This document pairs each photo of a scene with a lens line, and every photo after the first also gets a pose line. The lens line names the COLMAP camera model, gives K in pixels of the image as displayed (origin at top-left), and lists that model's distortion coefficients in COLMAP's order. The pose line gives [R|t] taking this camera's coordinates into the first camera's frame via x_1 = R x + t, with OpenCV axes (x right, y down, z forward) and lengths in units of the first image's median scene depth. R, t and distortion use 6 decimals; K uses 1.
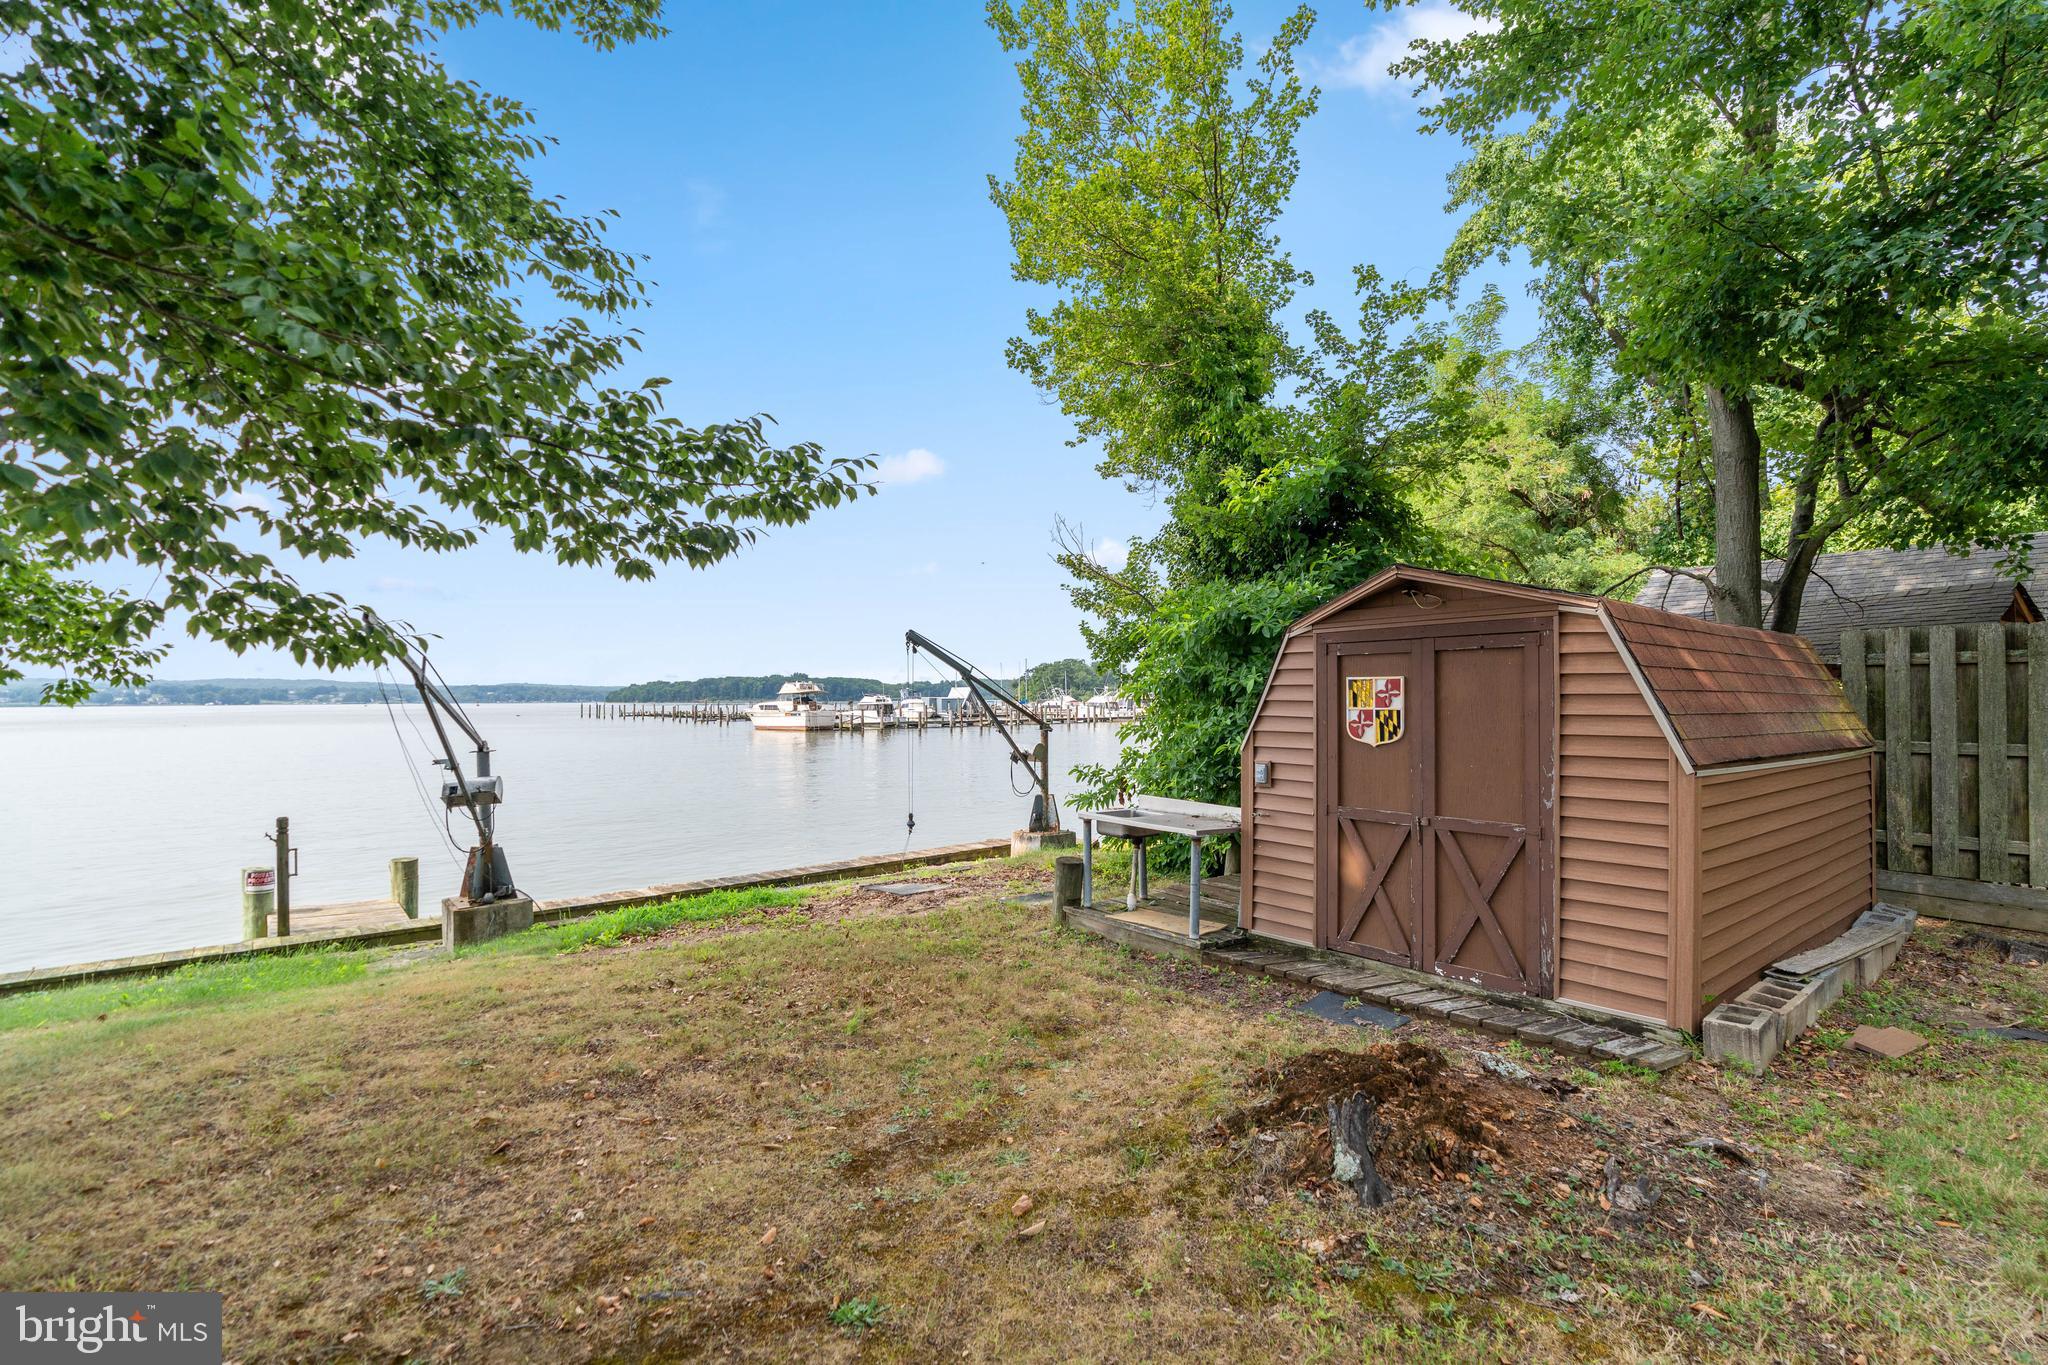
lens RADIAL K [[918.0, 0, 1024.0], [0, 918.0, 682.5], [0, 0, 1]] dist [-0.003171, 0.000018]
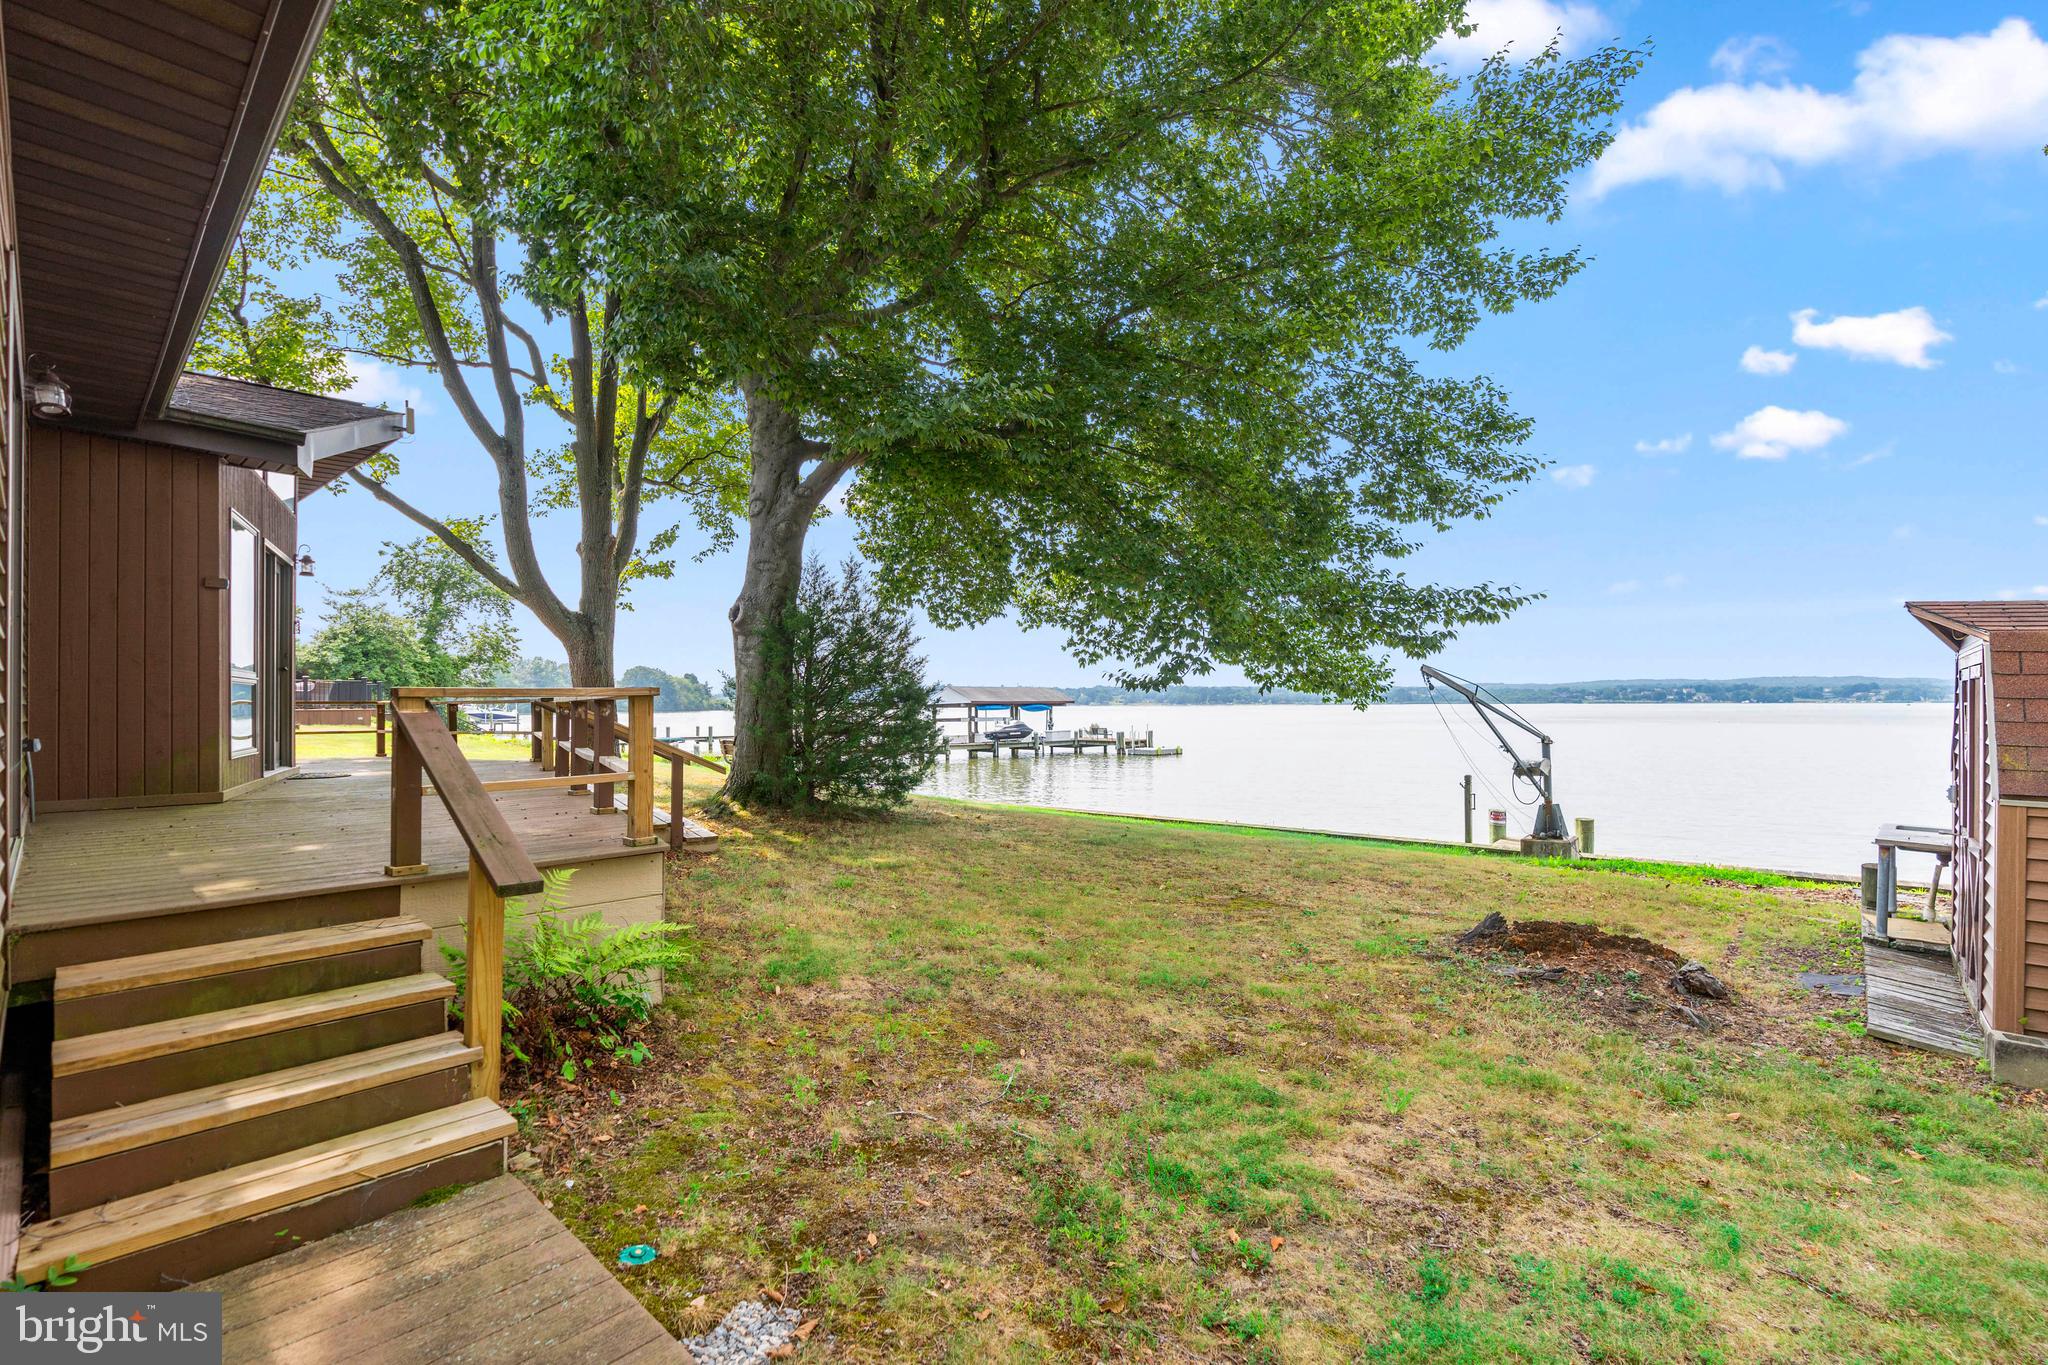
lens RADIAL K [[918.0, 0, 1024.0], [0, 918.0, 682.5], [0, 0, 1]] dist [-0.003171, 0.000018]
pose [[0.174662, -0.011737, -0.984559, 0.825383], [0.013728, 0.999861, -0.009484, -0.026957], [0.984533, -0.011860, 0.174799, -0.155994]]
